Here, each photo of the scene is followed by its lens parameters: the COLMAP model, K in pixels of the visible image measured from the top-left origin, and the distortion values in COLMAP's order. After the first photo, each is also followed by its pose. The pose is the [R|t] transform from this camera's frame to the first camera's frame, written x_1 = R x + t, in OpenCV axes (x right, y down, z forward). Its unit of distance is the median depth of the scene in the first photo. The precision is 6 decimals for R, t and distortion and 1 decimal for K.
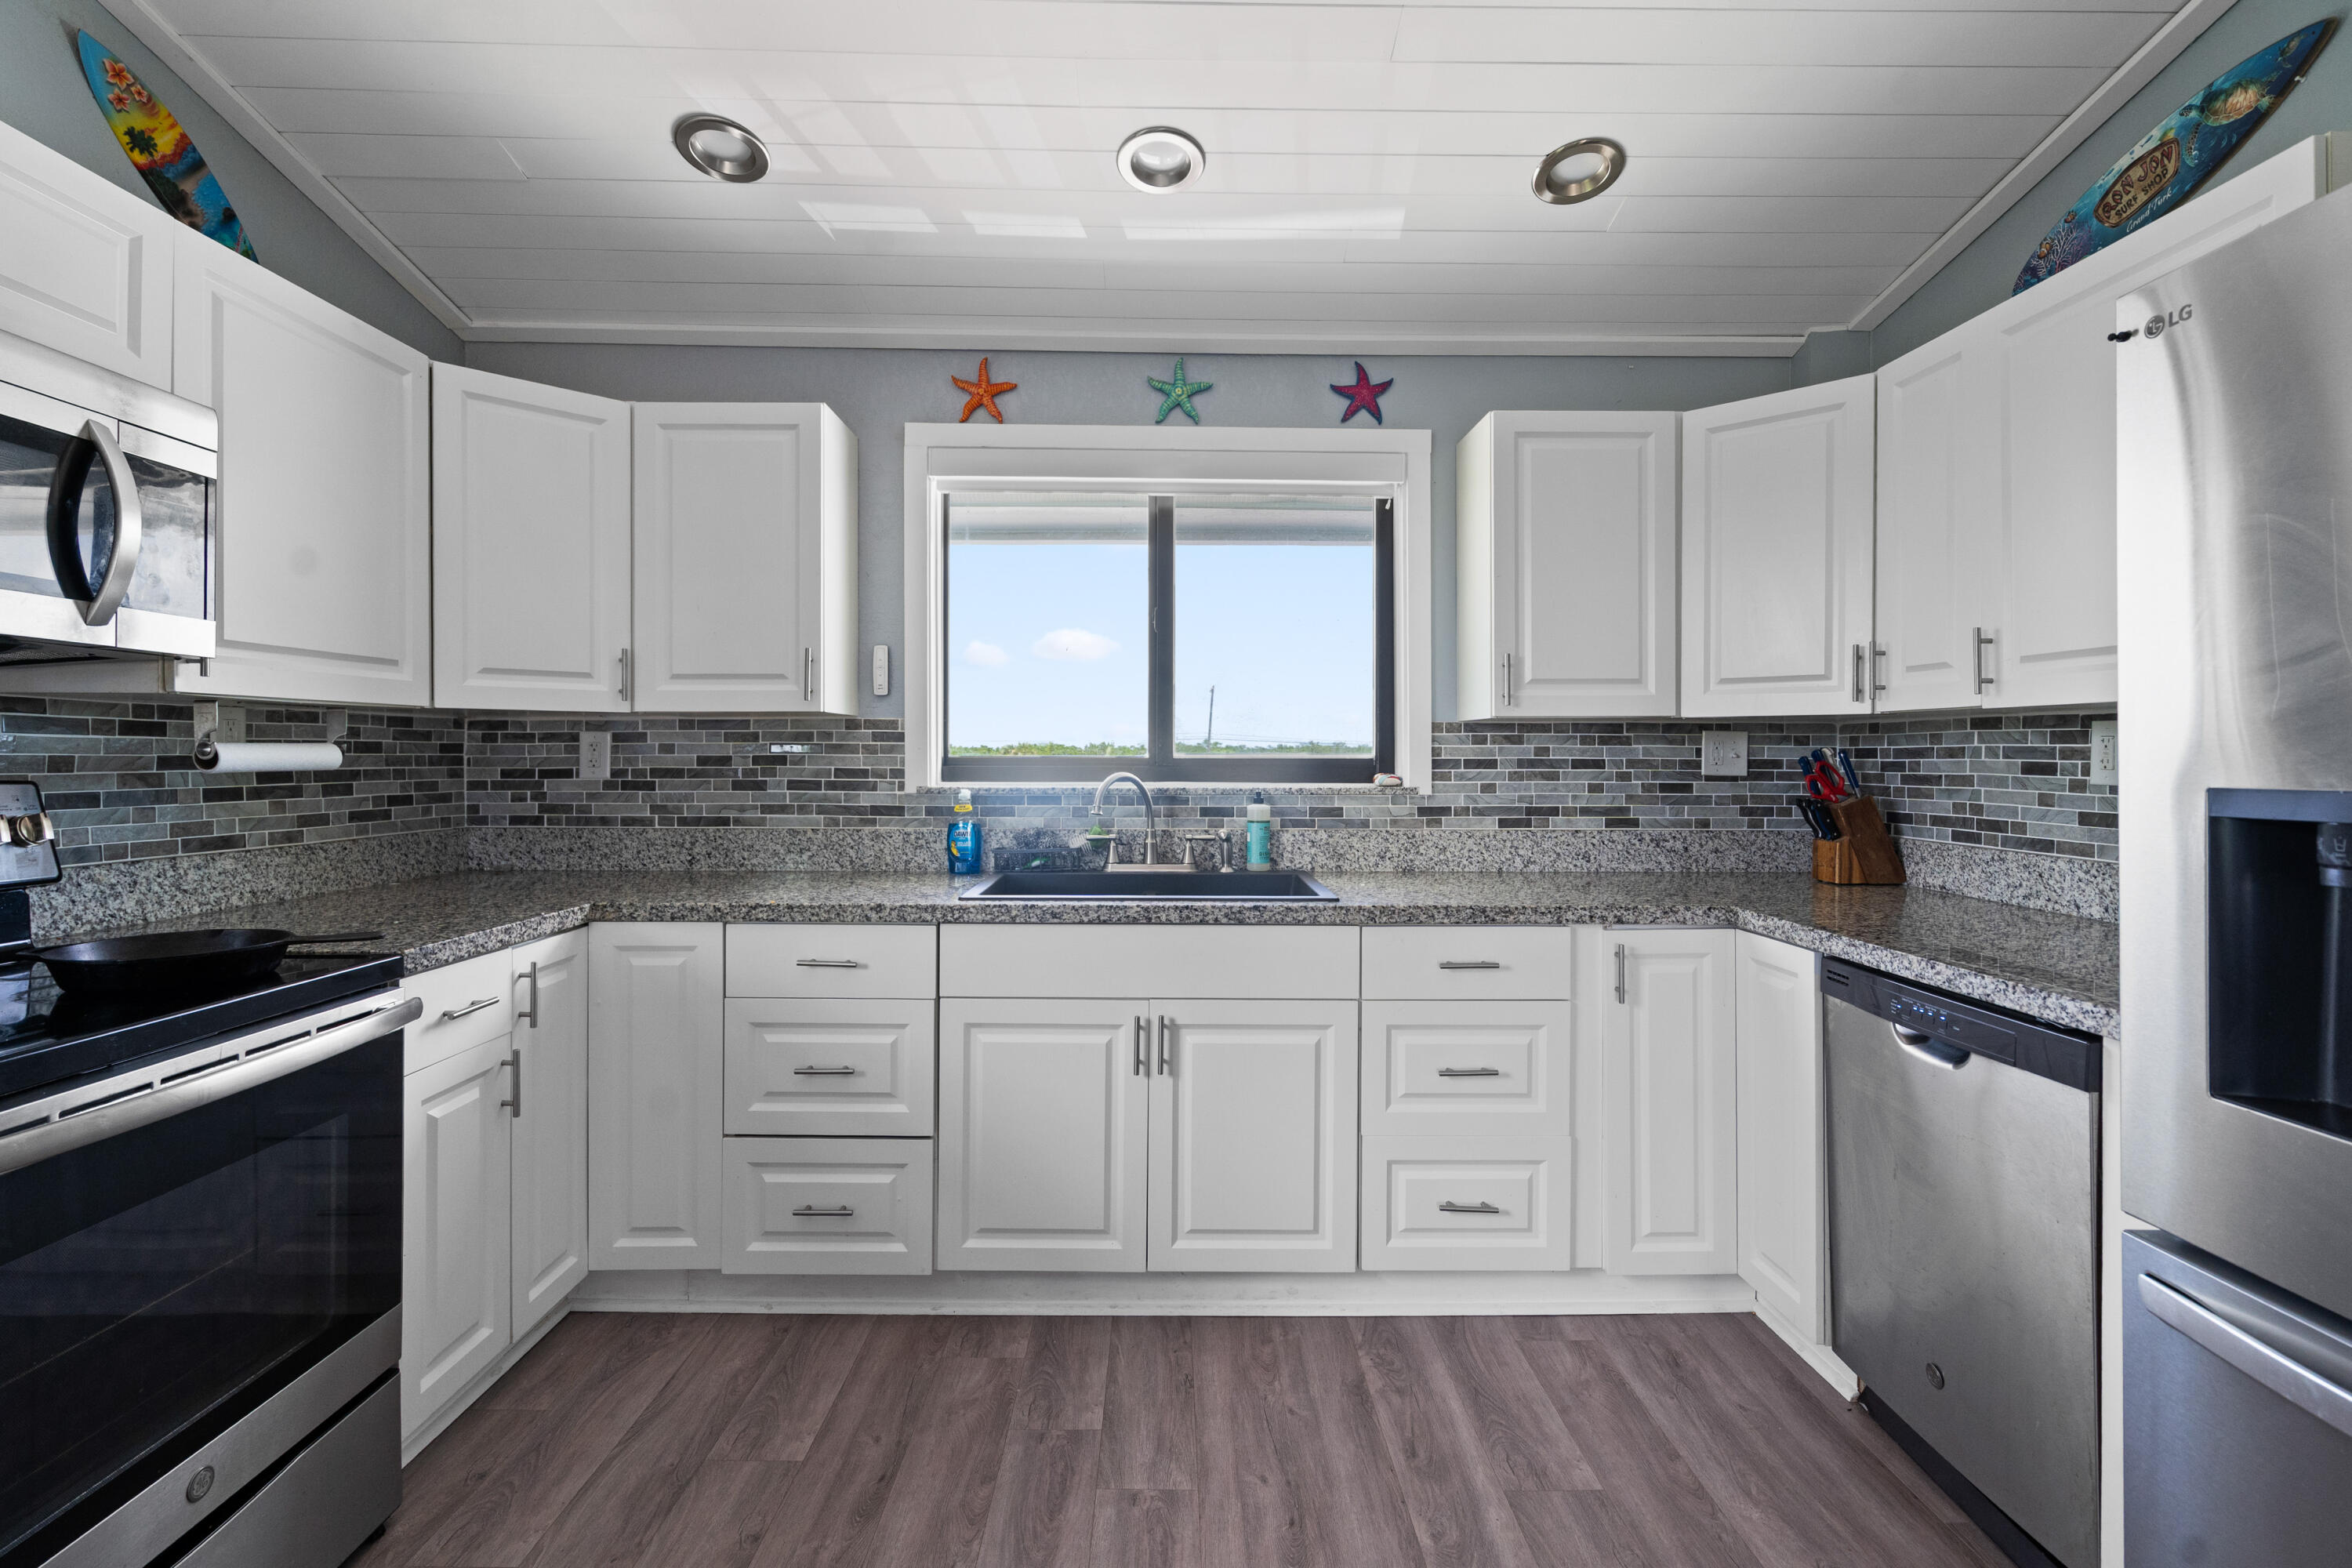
lens RADIAL K [[1074.4, 0, 1172.6], [0, 1074.4, 763.0], [0, 0, 1]] dist [-0.009029, 0.002911]
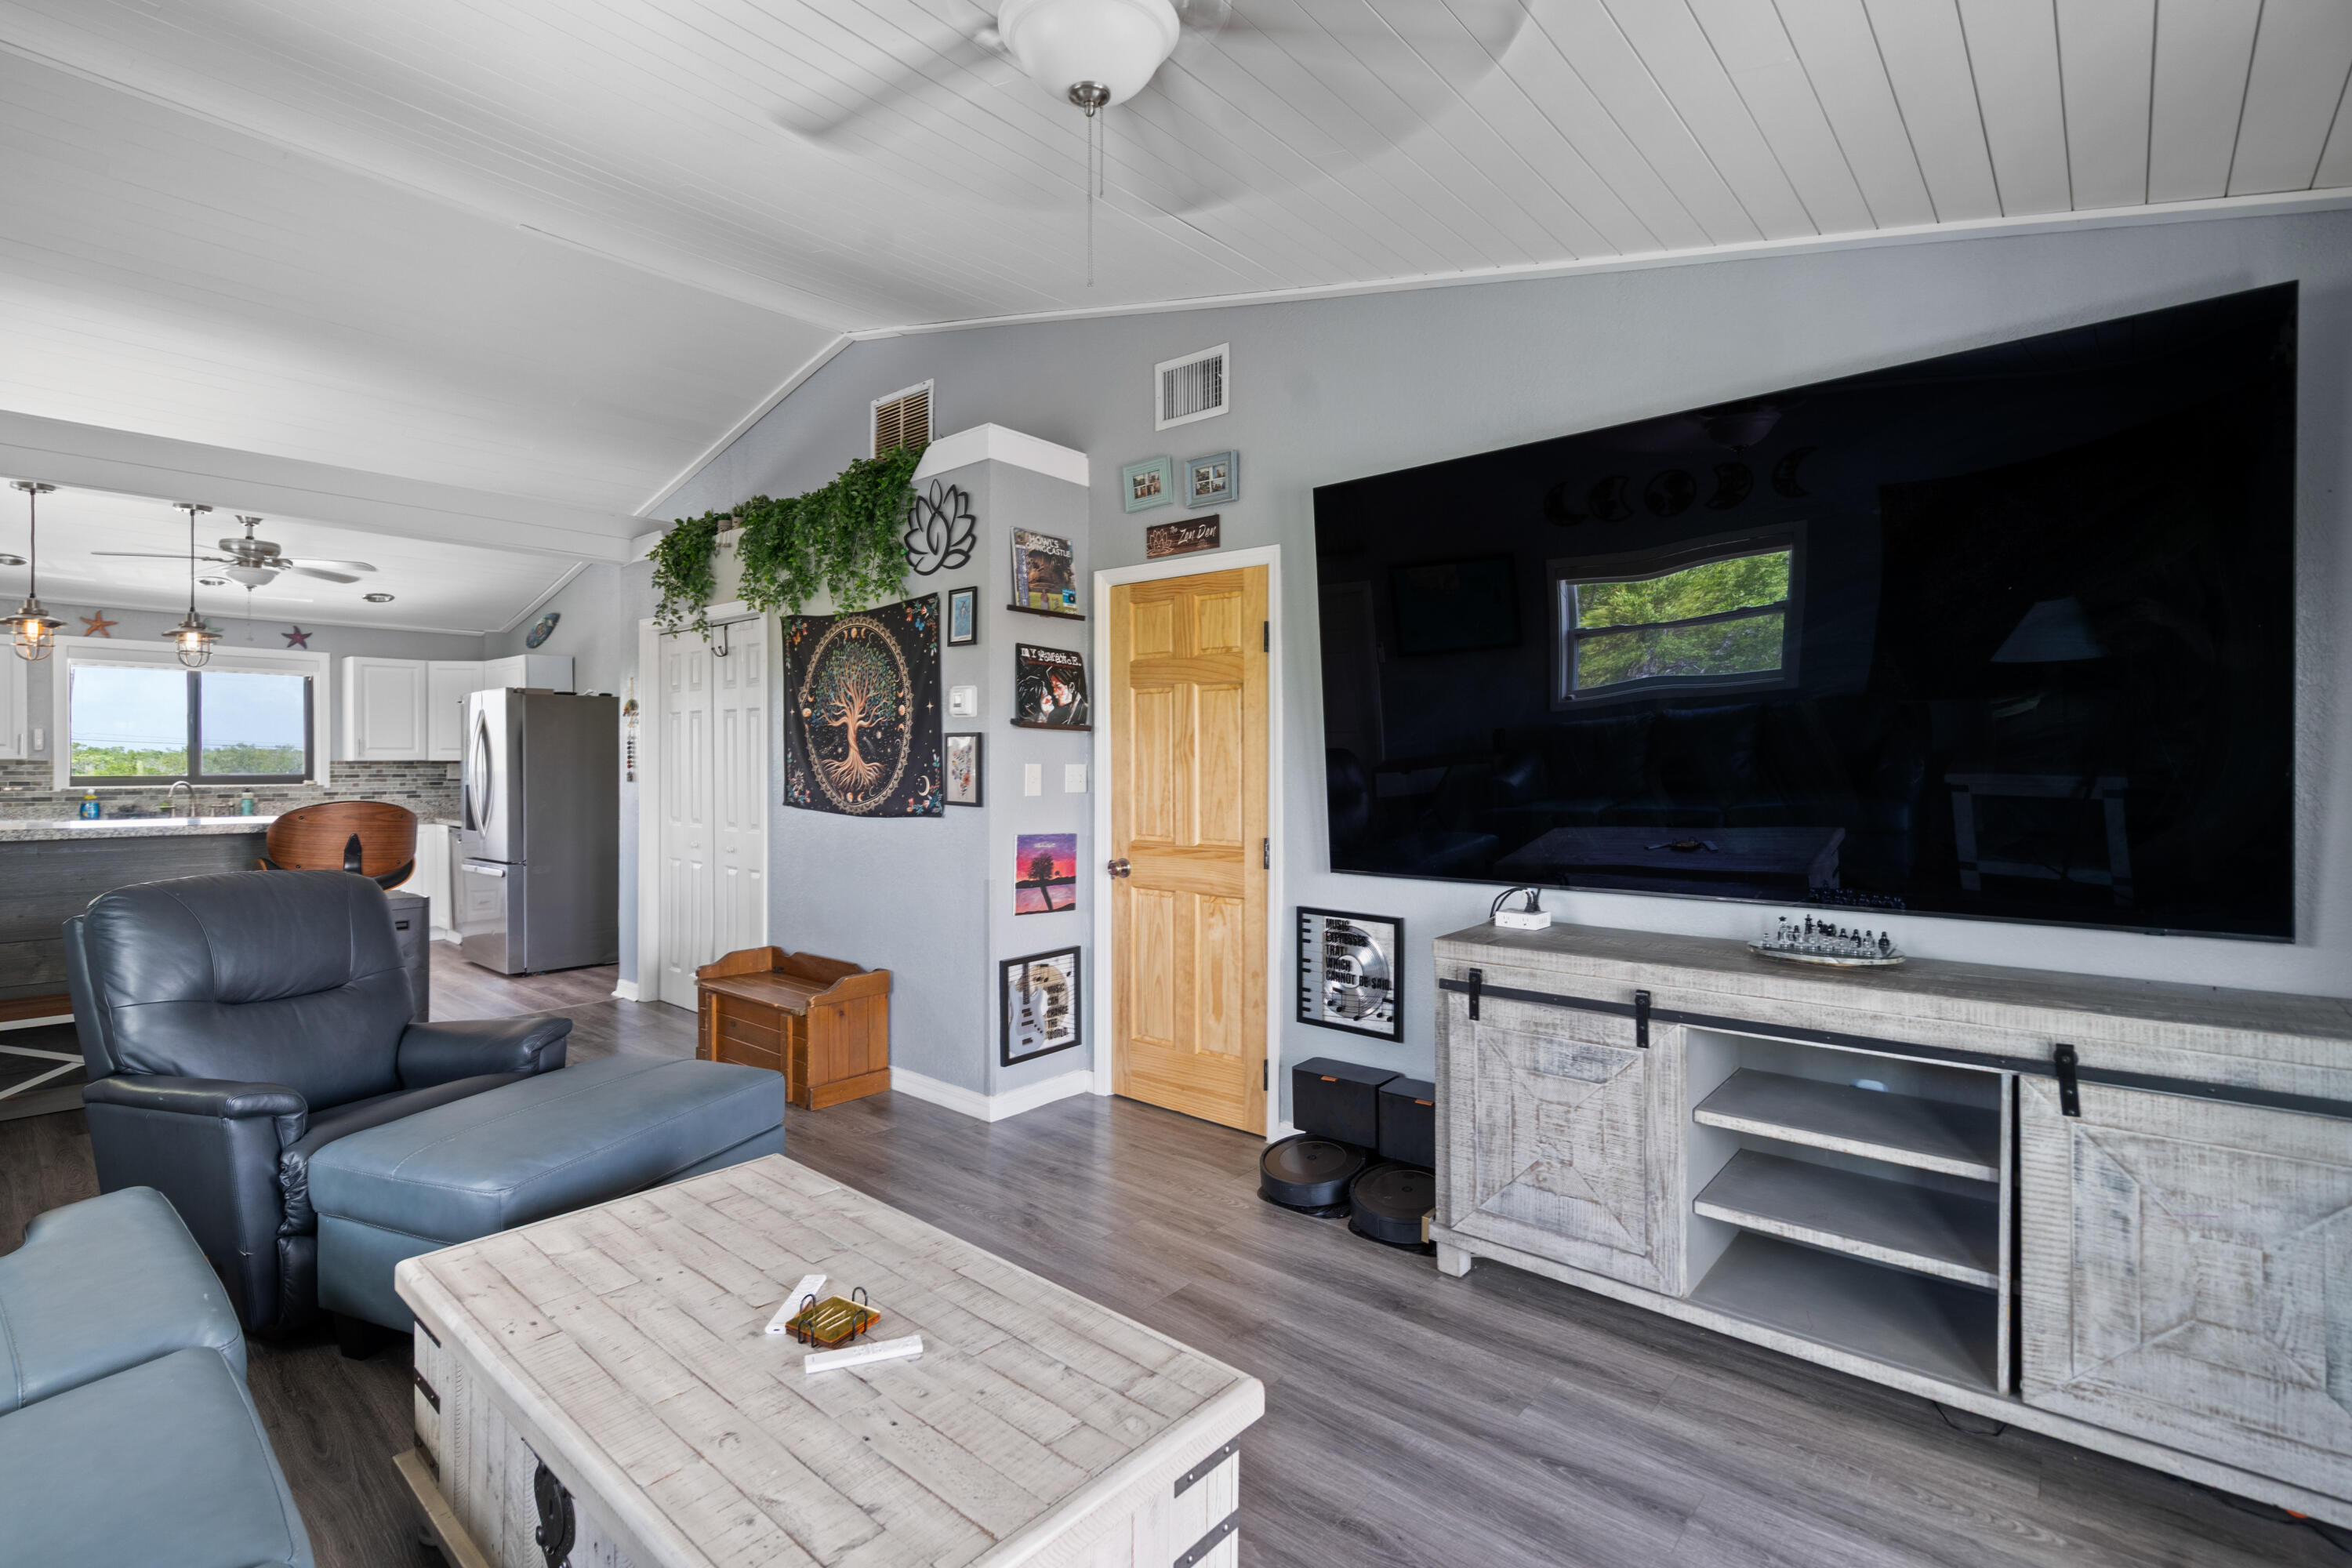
lens RADIAL K [[1074.4, 0, 1184.6], [0, 1074.4, 766.8], [0, 0, 1]] dist [-0.009029, 0.002911]
pose [[0.653716, -0.007167, 0.756706, -0.496367], [0.007377, 0.999968, 0.003099, -0.020057], [-0.756704, 0.003556, 0.653748, -3.021831]]
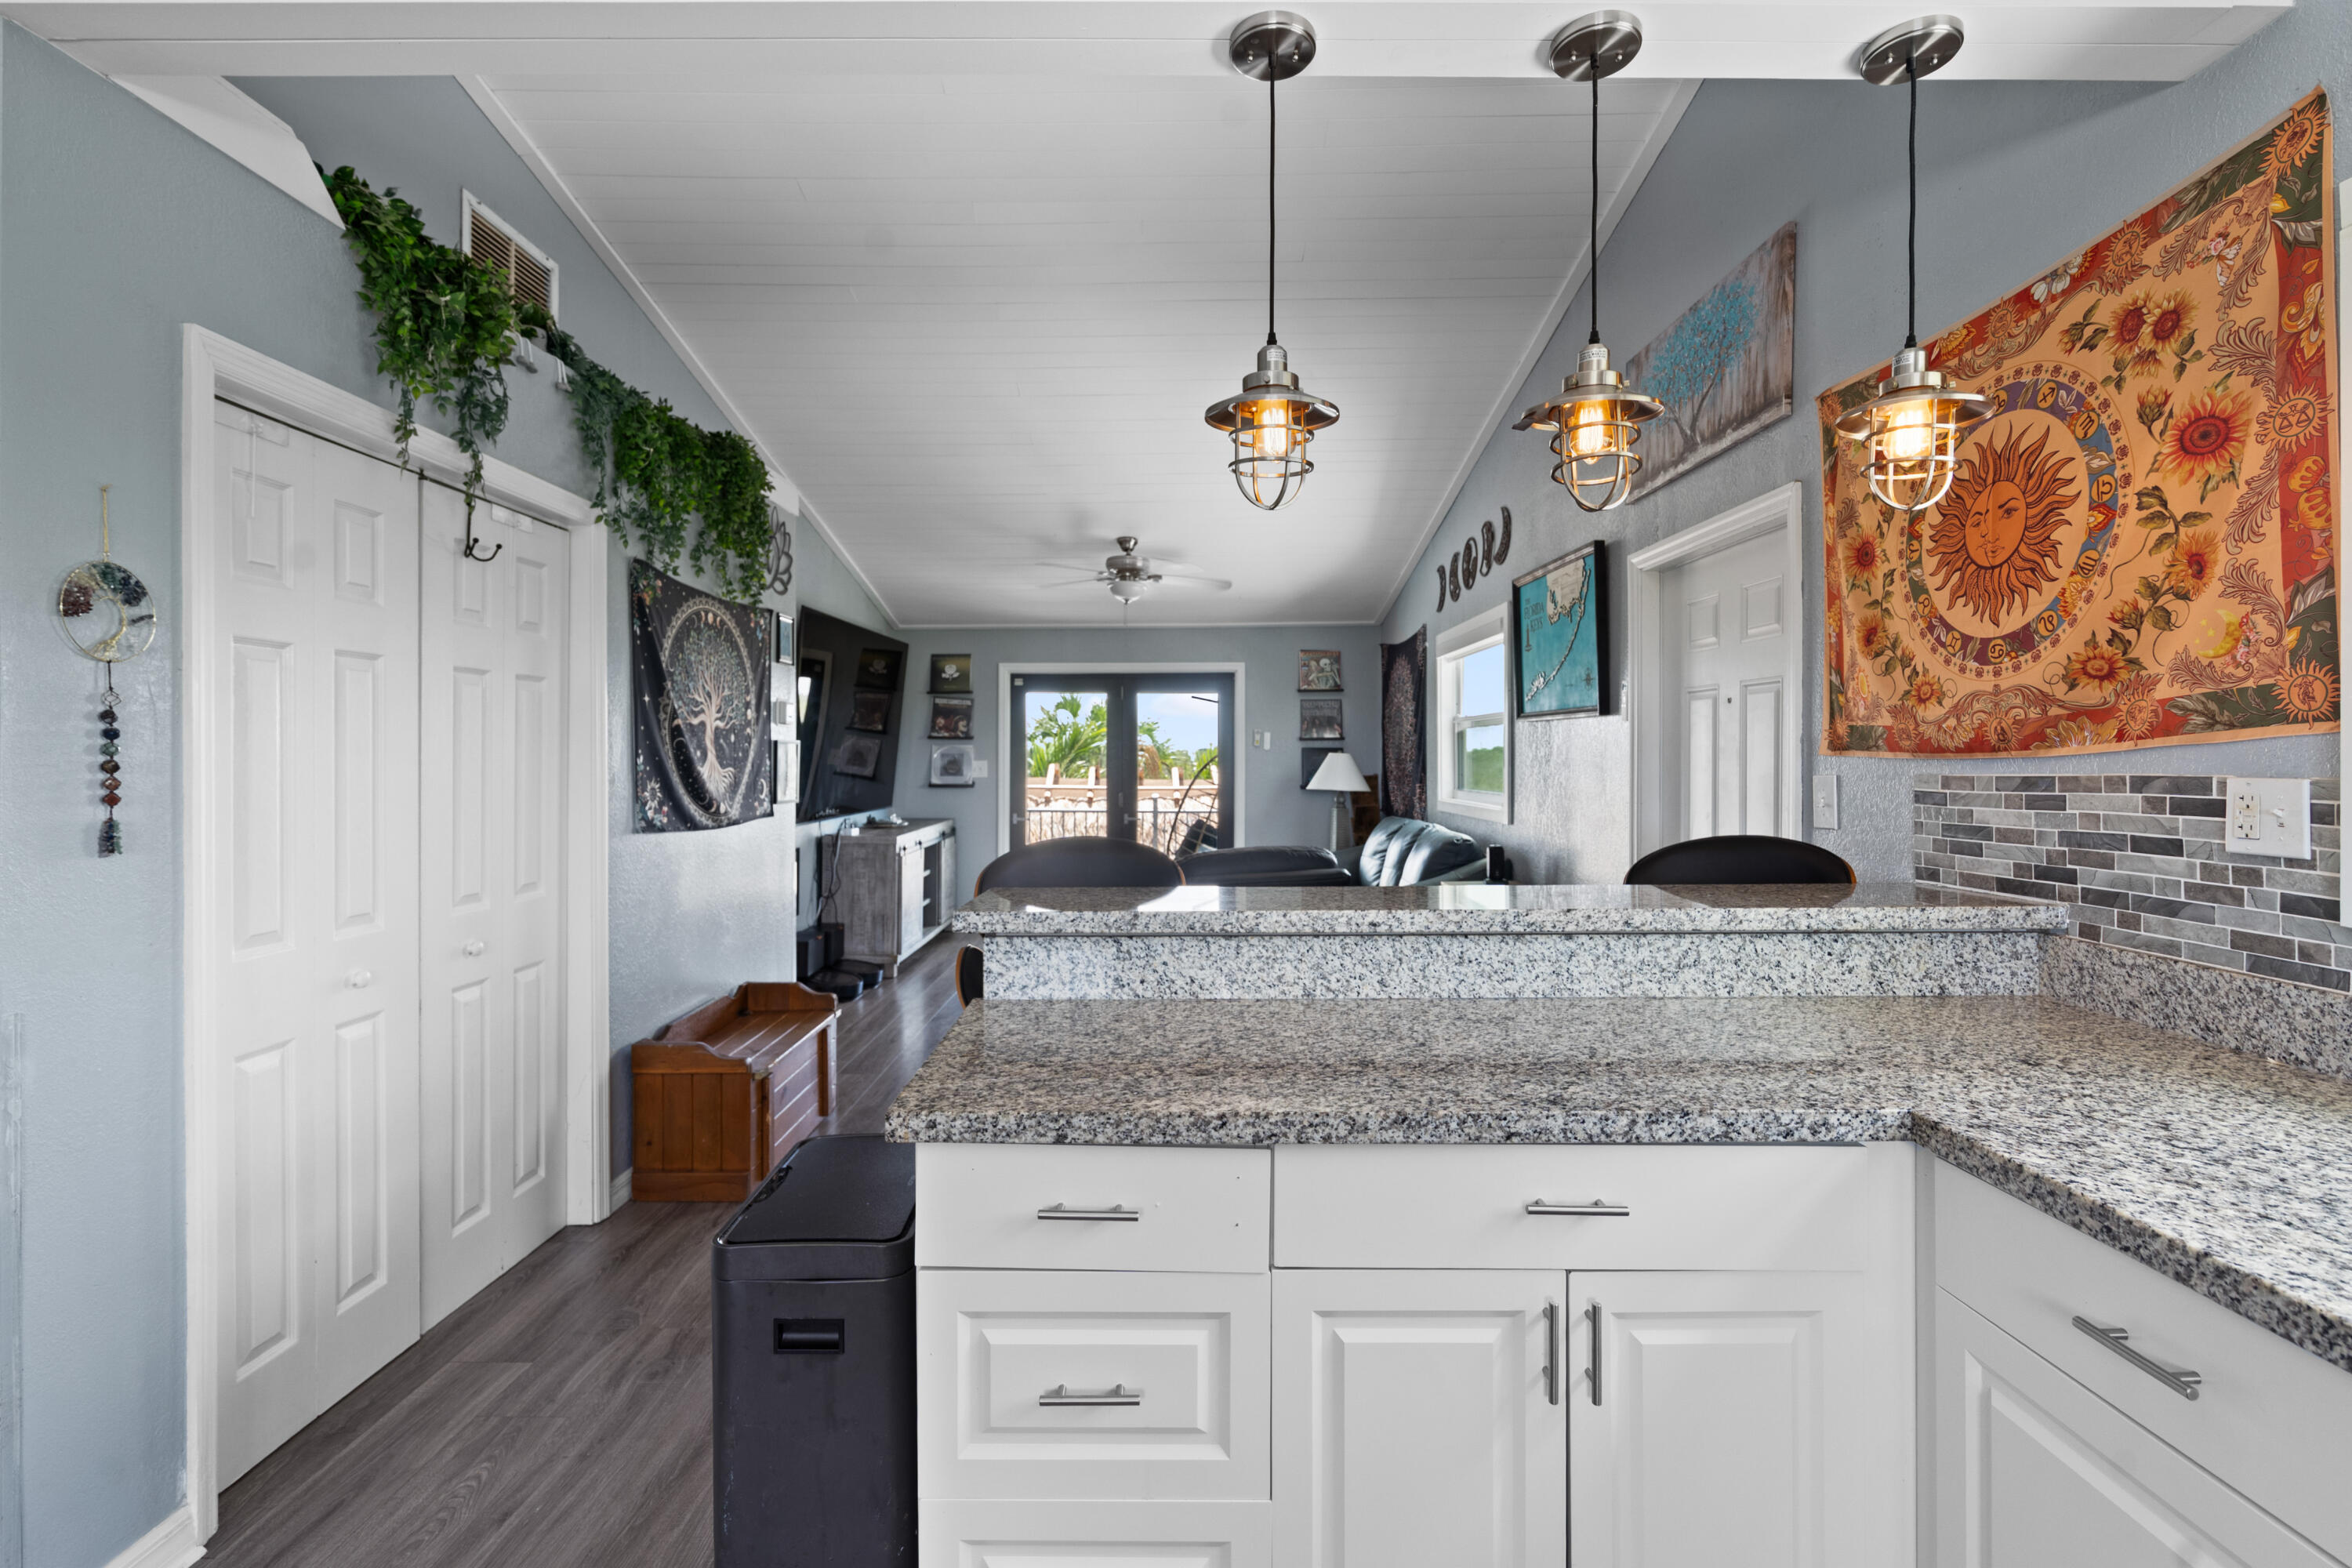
lens RADIAL K [[1074.4, 0, 1171.4], [0, 1074.4, 760.0], [0, 0, 1]] dist [-0.009029, 0.002911]
pose [[-0.999993, -0.003484, 0.001236, -0.136137], [-0.003470, 0.999933, 0.011032, -0.060485], [-0.001275, 0.011028, -0.999938, 0.385384]]
